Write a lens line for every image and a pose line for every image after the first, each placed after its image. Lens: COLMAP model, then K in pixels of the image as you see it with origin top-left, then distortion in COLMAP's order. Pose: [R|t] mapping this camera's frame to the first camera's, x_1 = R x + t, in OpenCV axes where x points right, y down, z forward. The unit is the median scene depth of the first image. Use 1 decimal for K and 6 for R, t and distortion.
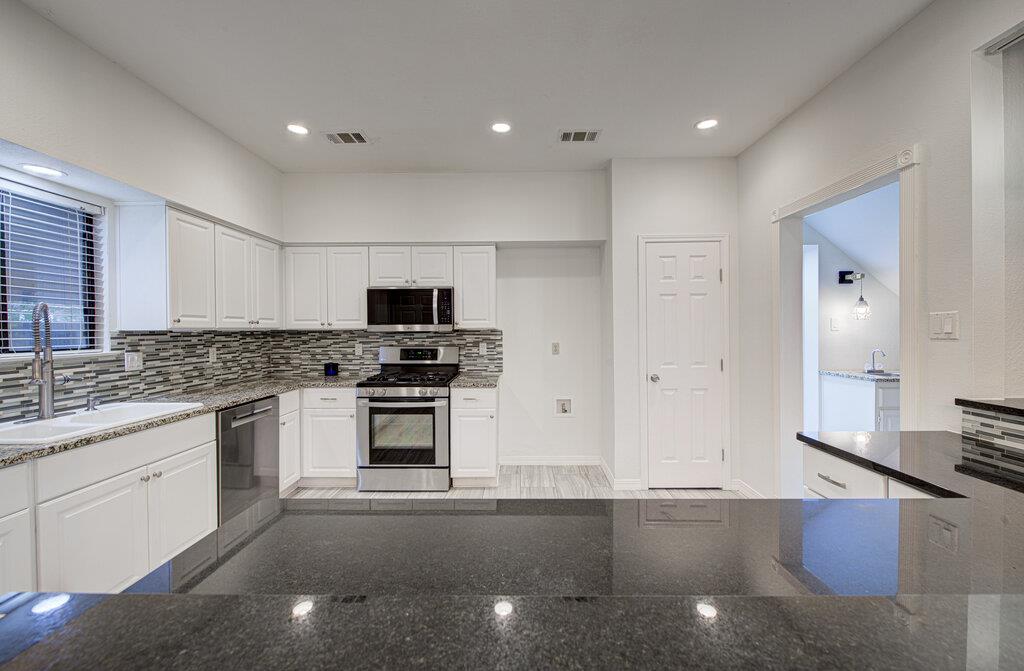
lens RADIAL K [[410.3, 0, 515.5], [0, 410.3, 333.8], [0, 0, 1]] dist [-0.008520, 0.000660]
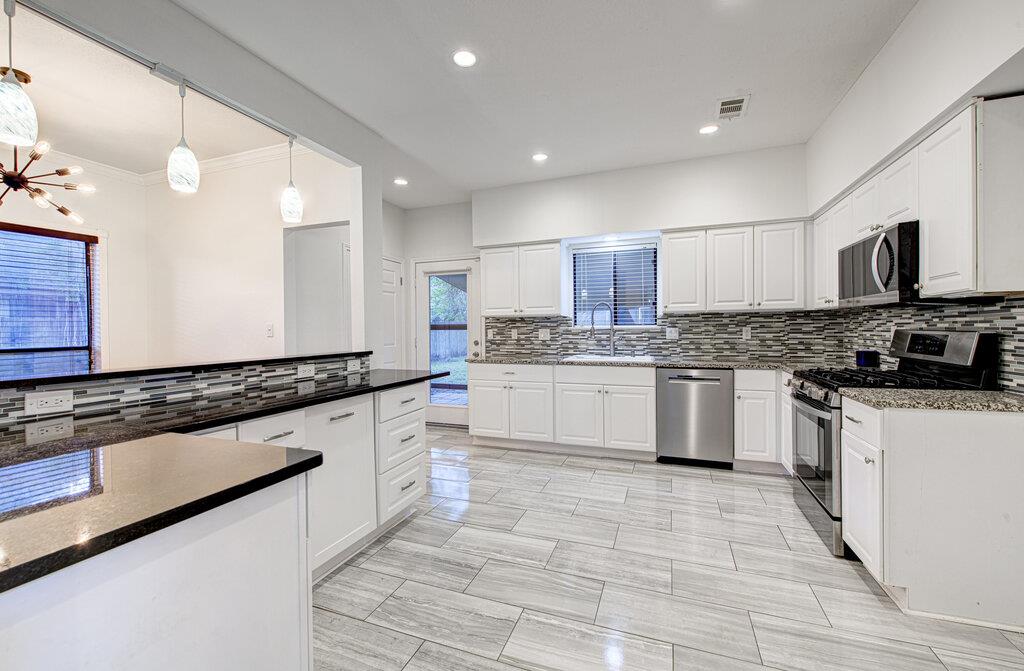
lens RADIAL K [[410.3, 0, 521.0], [0, 410.3, 329.7], [0, 0, 1]] dist [-0.008520, 0.000660]
pose [[-0.330476, 0.012272, -0.943735, 0.568296], [0.000608, 0.999918, 0.012790, 0.024698], [0.943814, 0.003653, -0.330457, 0.727049]]
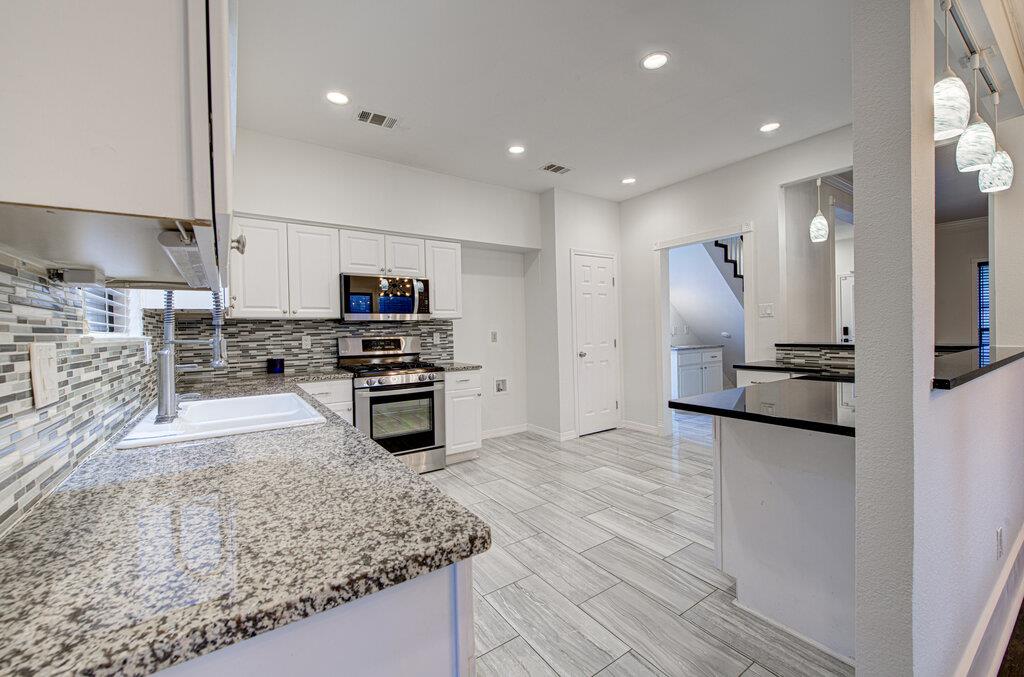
lens RADIAL K [[412.9, 0, 514.6], [0, 412.9, 338.8], [0, 0, 1]] dist [0.000620, 0.000144]
pose [[0.811604, -0.021005, 0.583830, -0.626575], [0.023469, 0.999719, 0.003344, 0.044749], [-0.583736, 0.010988, 0.811869, 0.012251]]
